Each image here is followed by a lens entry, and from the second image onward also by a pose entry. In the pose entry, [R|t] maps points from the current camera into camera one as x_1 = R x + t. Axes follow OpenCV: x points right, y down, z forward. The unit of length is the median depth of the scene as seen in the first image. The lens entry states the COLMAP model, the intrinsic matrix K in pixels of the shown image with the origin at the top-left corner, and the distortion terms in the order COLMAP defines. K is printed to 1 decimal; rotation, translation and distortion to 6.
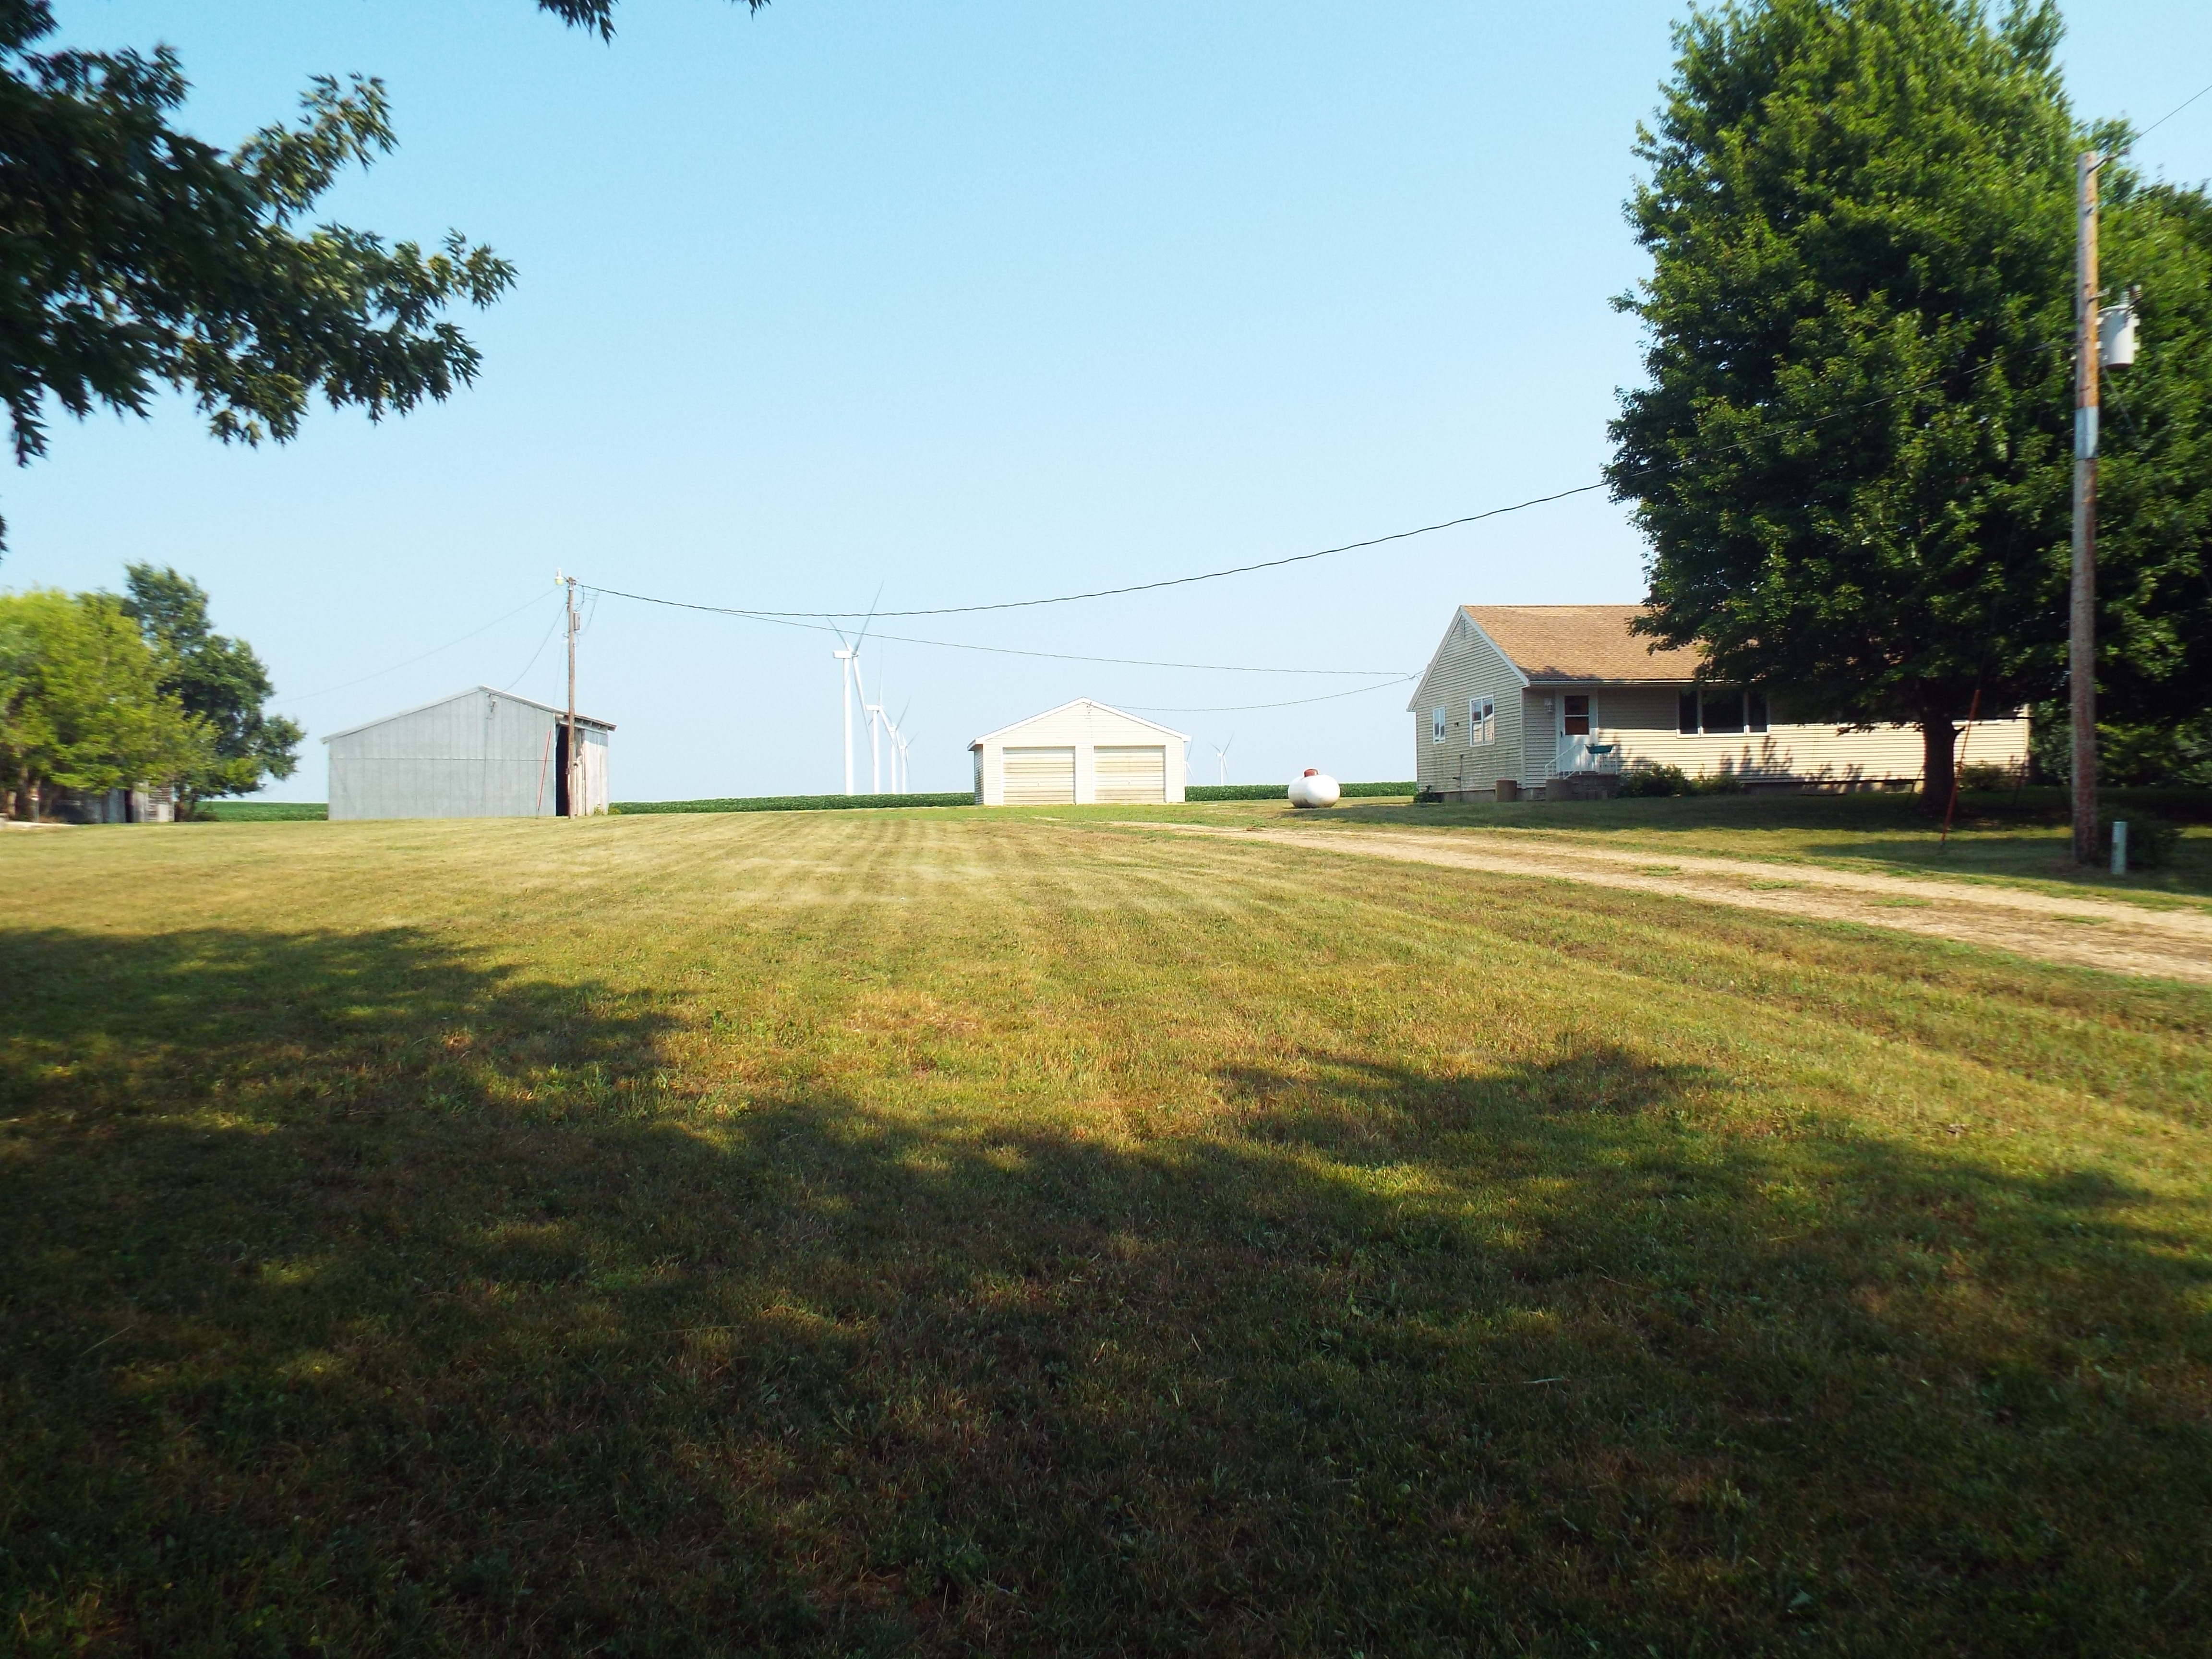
lens RADIAL K [[1602.9, 0, 1106.2], [0, 1602.9, 856.6], [0, 0, 1]] dist [-0.008736, -0.005845]
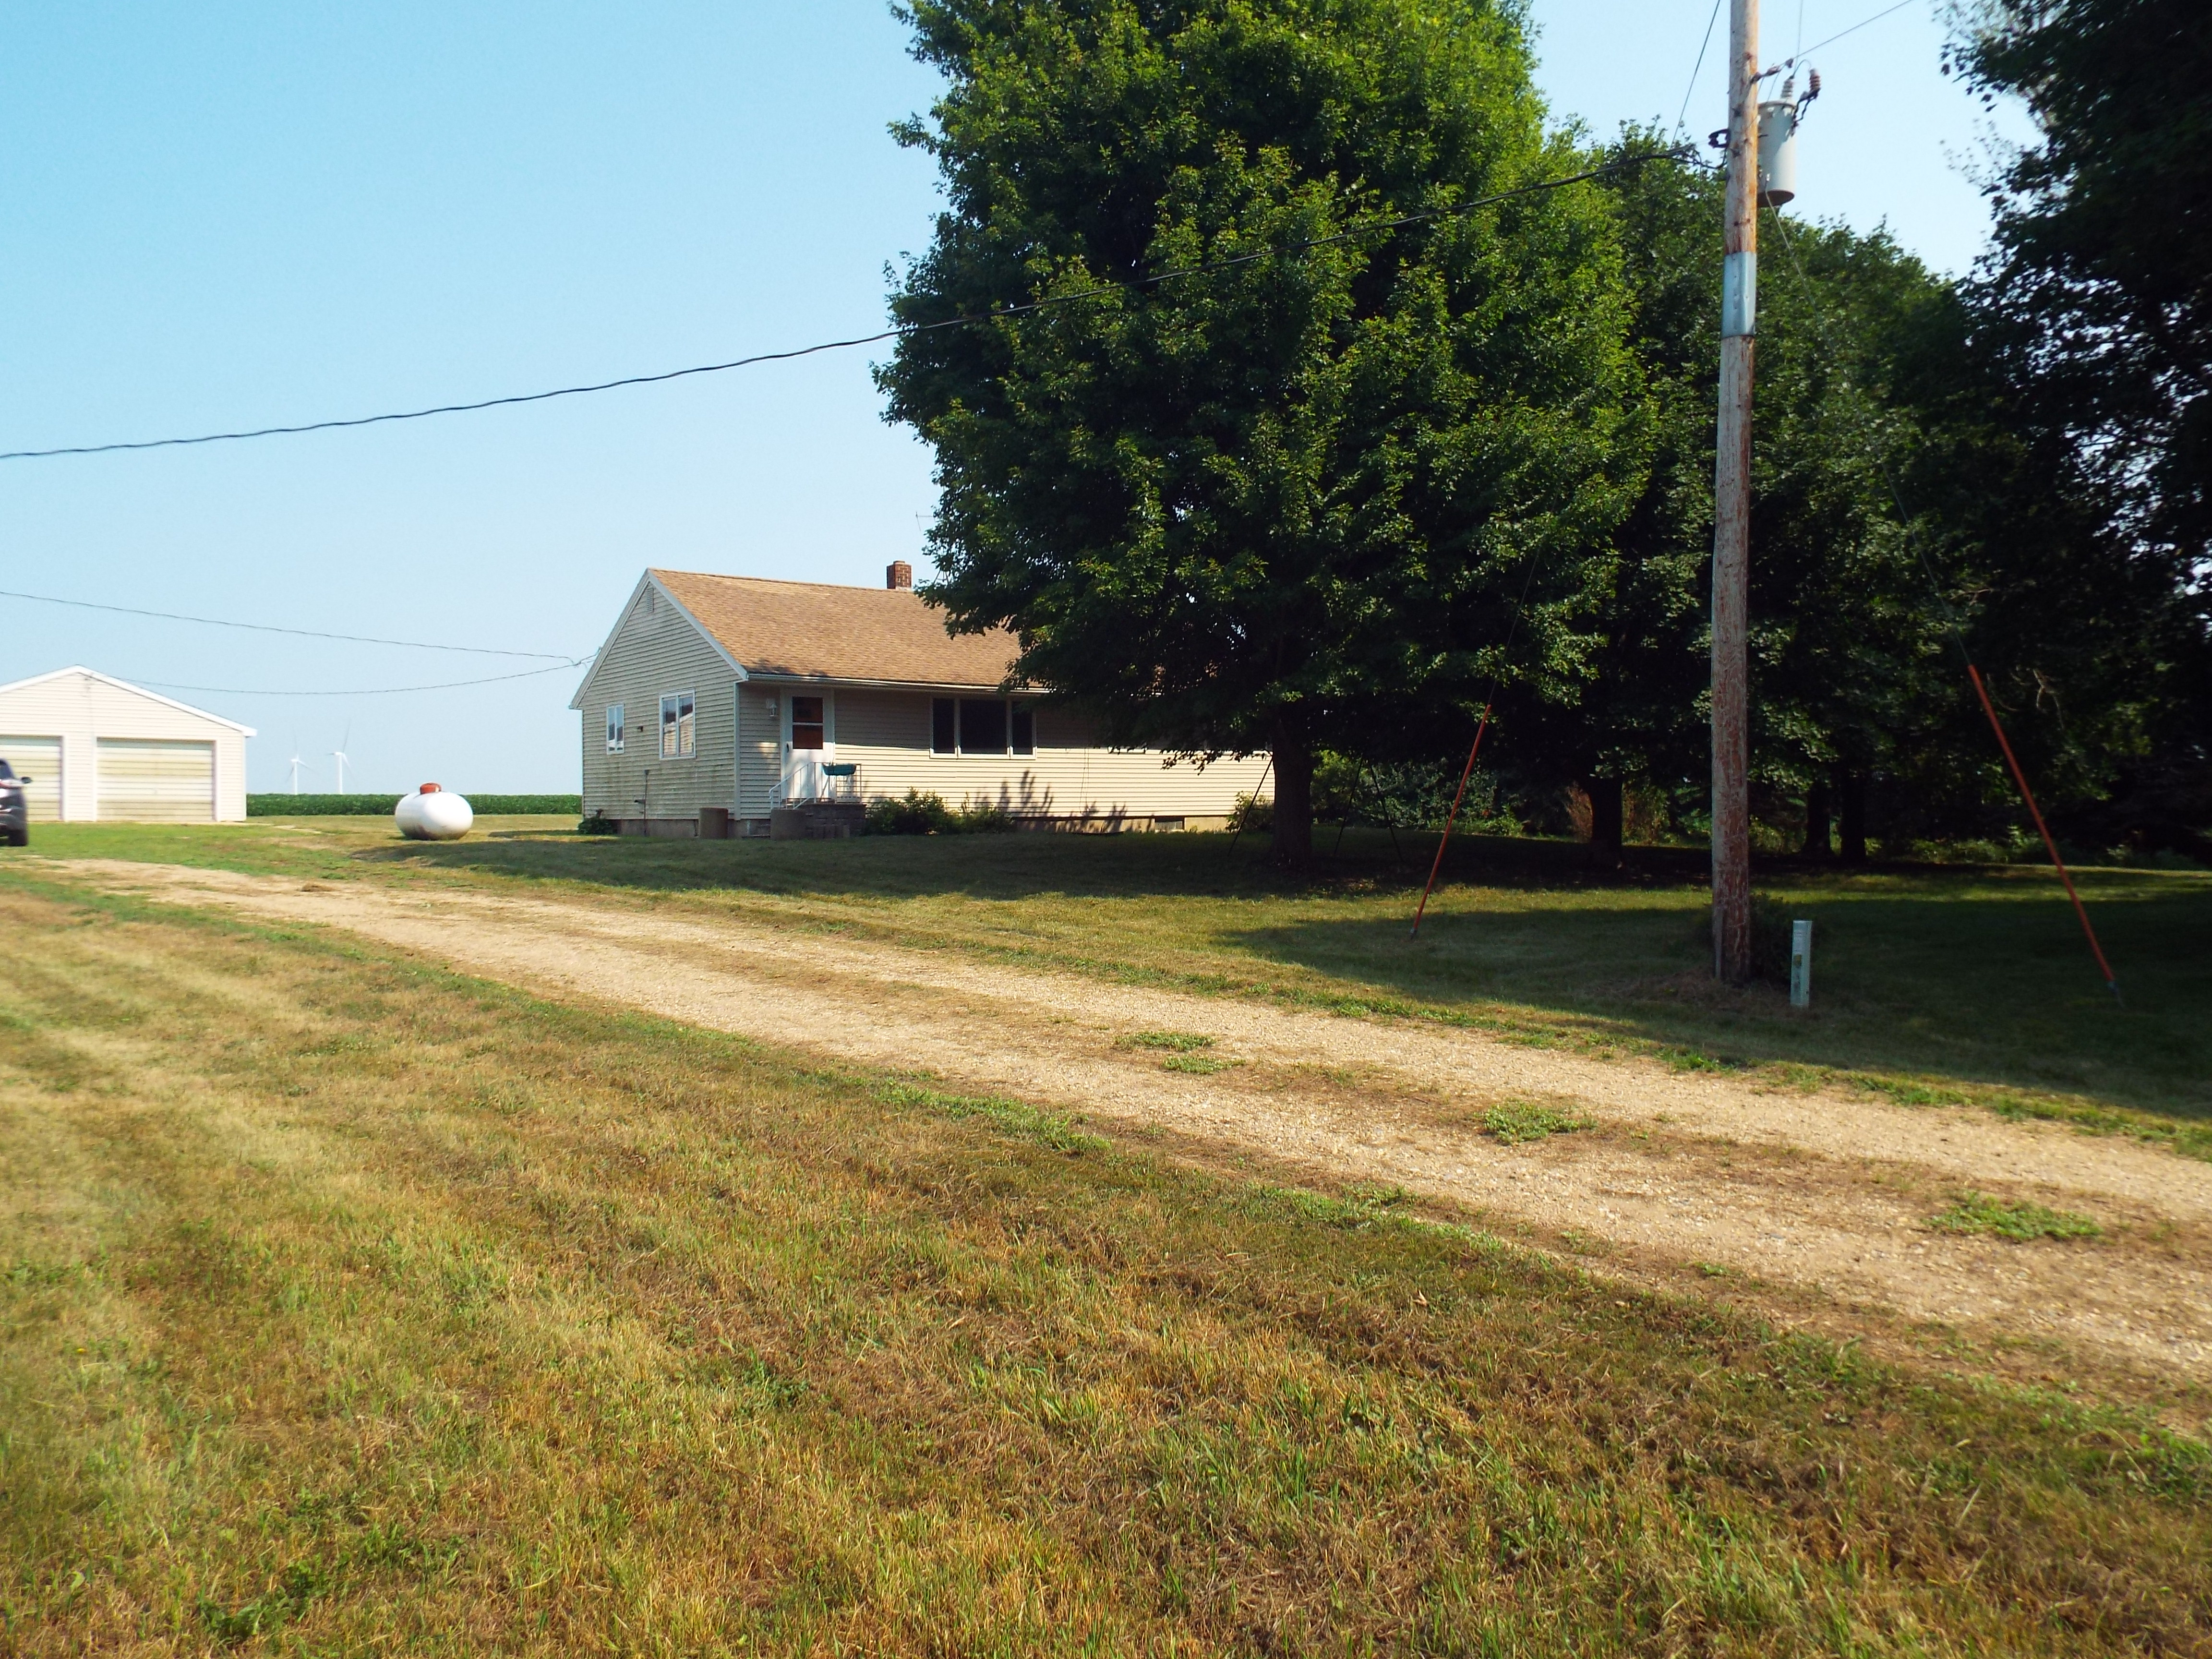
lens RADIAL K [[1602.9, 0, 1106.2], [0, 1602.9, 856.6], [0, 0, 1]] dist [-0.008736, -0.005845]
pose [[0.867892, 0.007783, 0.496693, 0.052936], [-0.004251, 0.999957, -0.008241, -0.025231], [-0.496735, 0.005041, 0.867887, 0.345626]]
